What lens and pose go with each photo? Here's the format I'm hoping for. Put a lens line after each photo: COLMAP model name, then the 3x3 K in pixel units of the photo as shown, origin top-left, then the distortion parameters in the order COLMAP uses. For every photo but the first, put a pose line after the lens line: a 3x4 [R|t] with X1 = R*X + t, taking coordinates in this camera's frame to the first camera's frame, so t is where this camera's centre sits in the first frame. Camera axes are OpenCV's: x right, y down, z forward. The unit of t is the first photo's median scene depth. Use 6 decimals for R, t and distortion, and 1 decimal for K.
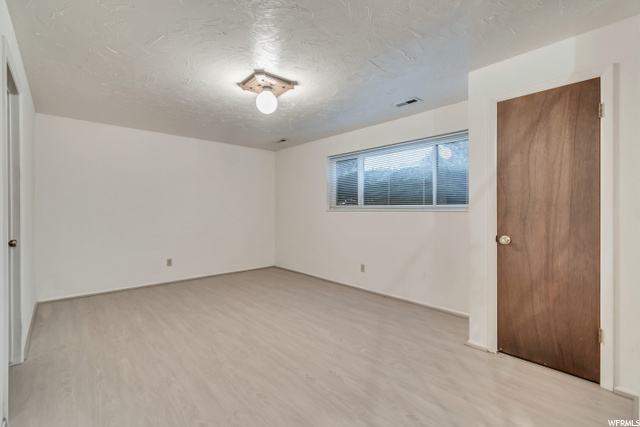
lens RADIAL K [[288.8, 0, 320.2], [0, 288.8, 211.1], [0, 0, 1]] dist [0.003314, 0.000339]
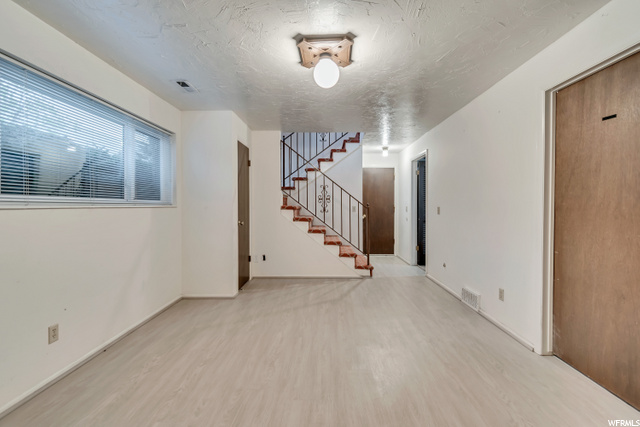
lens RADIAL K [[288.8, 0, 319.6], [0, 288.8, 210.8], [0, 0, 1]] dist [0.003314, 0.000339]
pose [[-0.735243, -0.010605, 0.677721, -0.693333], [0.003848, 0.999796, 0.019819, -0.005935], [-0.677793, 0.017180, -0.735052, 1.542991]]
